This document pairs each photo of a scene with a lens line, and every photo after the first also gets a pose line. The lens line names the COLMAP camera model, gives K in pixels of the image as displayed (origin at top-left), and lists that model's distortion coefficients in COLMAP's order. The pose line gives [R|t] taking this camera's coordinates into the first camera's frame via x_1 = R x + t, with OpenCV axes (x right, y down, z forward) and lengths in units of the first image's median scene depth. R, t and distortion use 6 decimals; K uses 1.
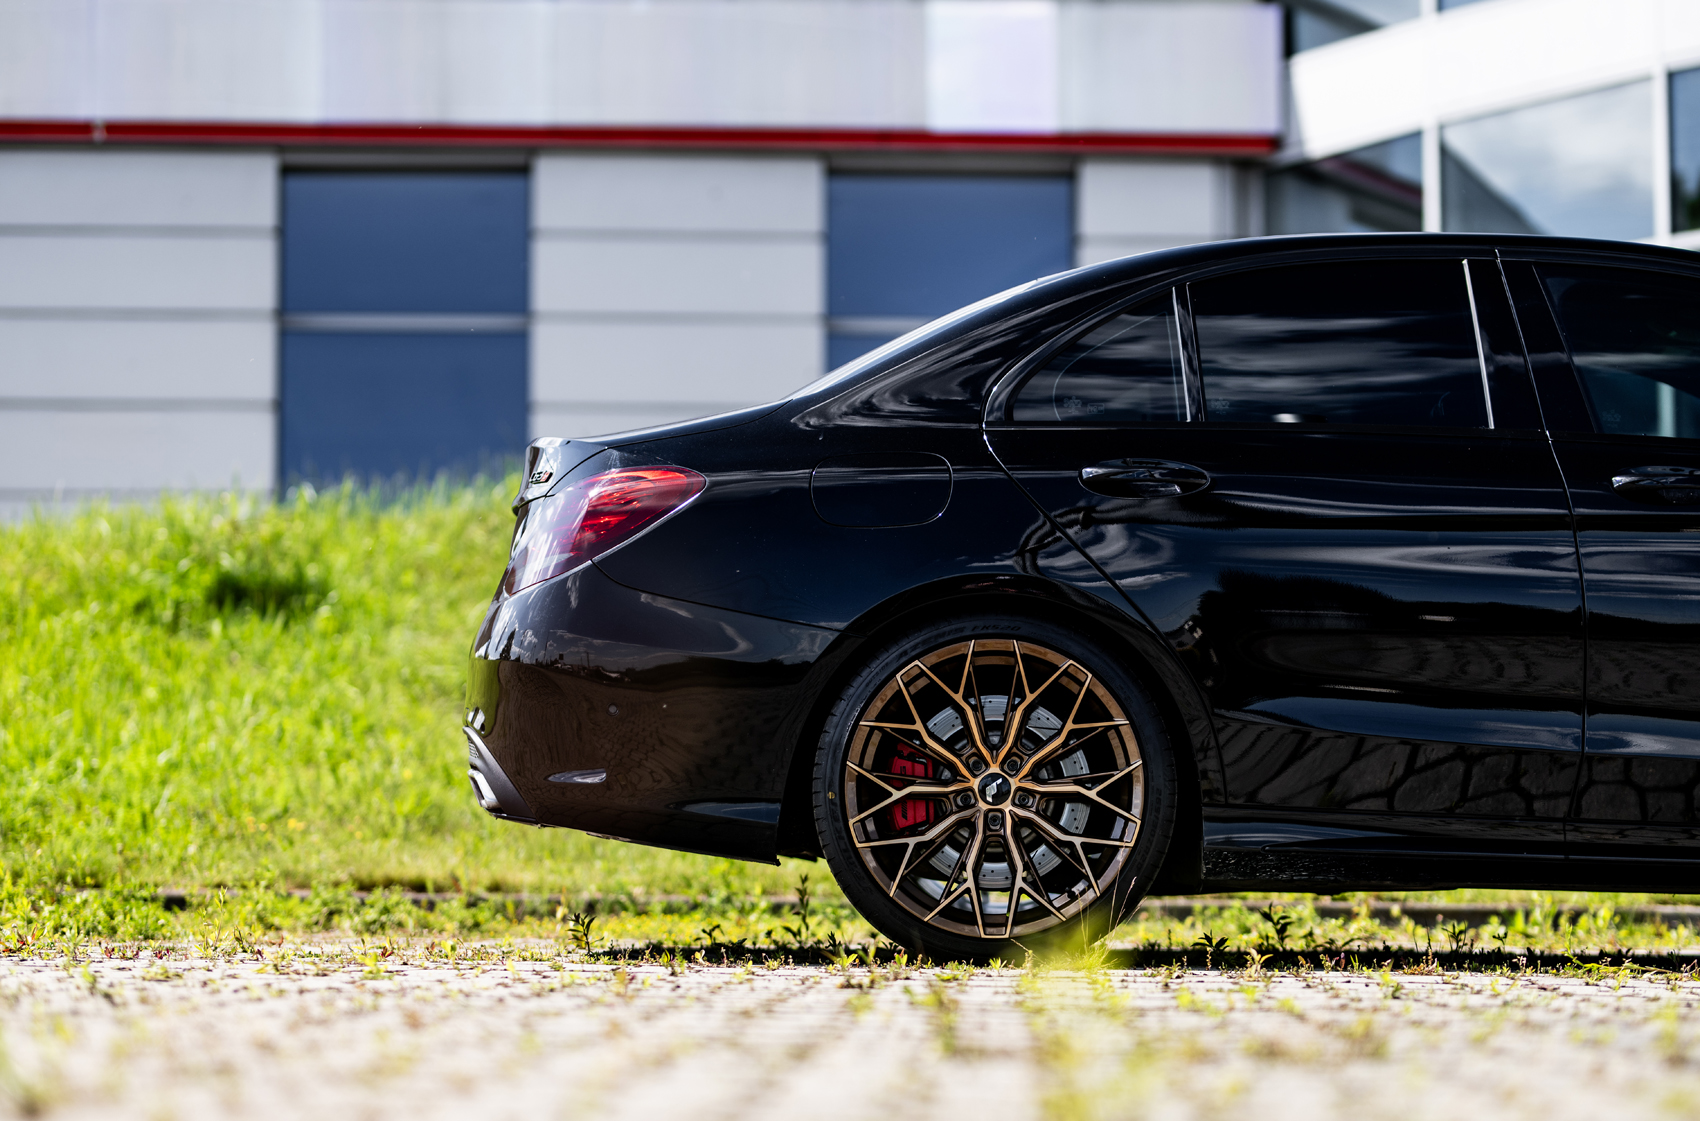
lens RADIAL K [[4320.3, 0, 850.0], [0, 4320.3, 560.5], [0, 0, 1]] dist [-0.164766, 0.025717]
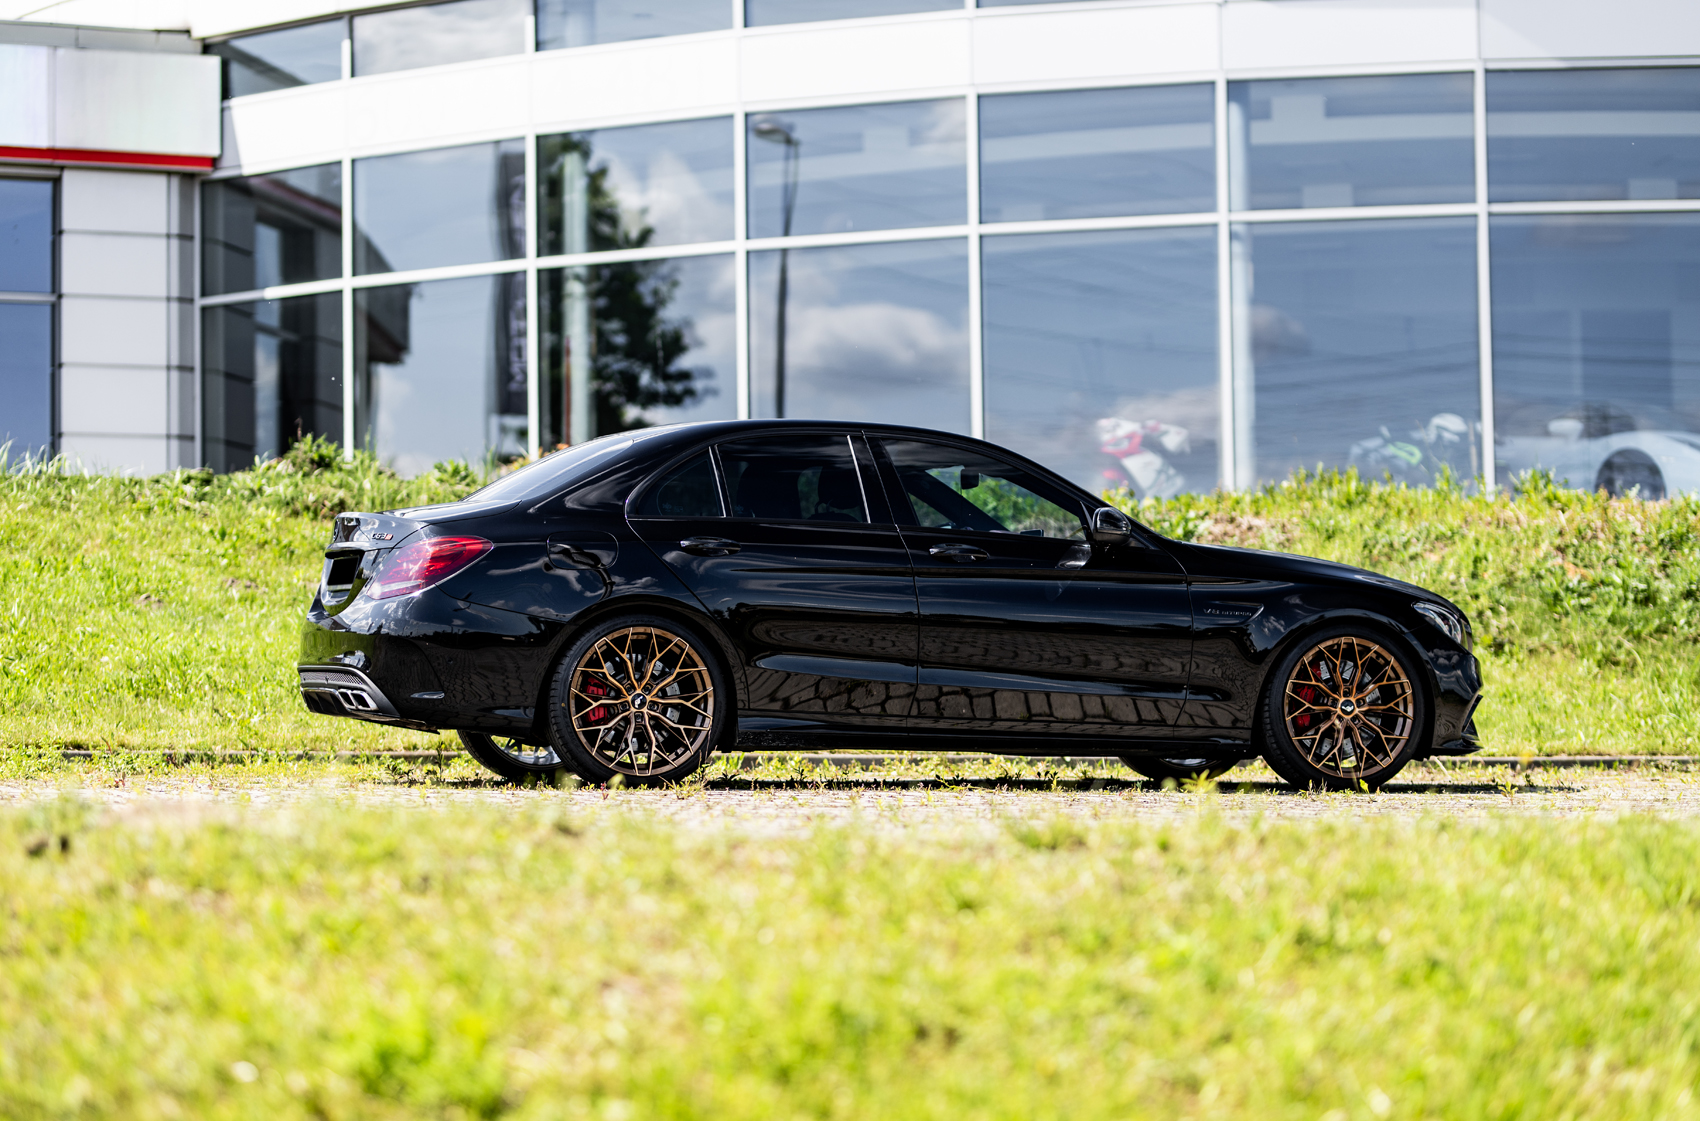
lens RADIAL K [[4320.3, 0, 850.0], [0, 4320.3, 560.5], [0, 0, 1]] dist [-0.164766, 0.025717]
pose [[0.930314, 0.010329, 0.366619, -0.611992], [-0.025444, 0.999013, 0.036421, -0.088114], [-0.365881, -0.043211, 0.929658, -0.899534]]
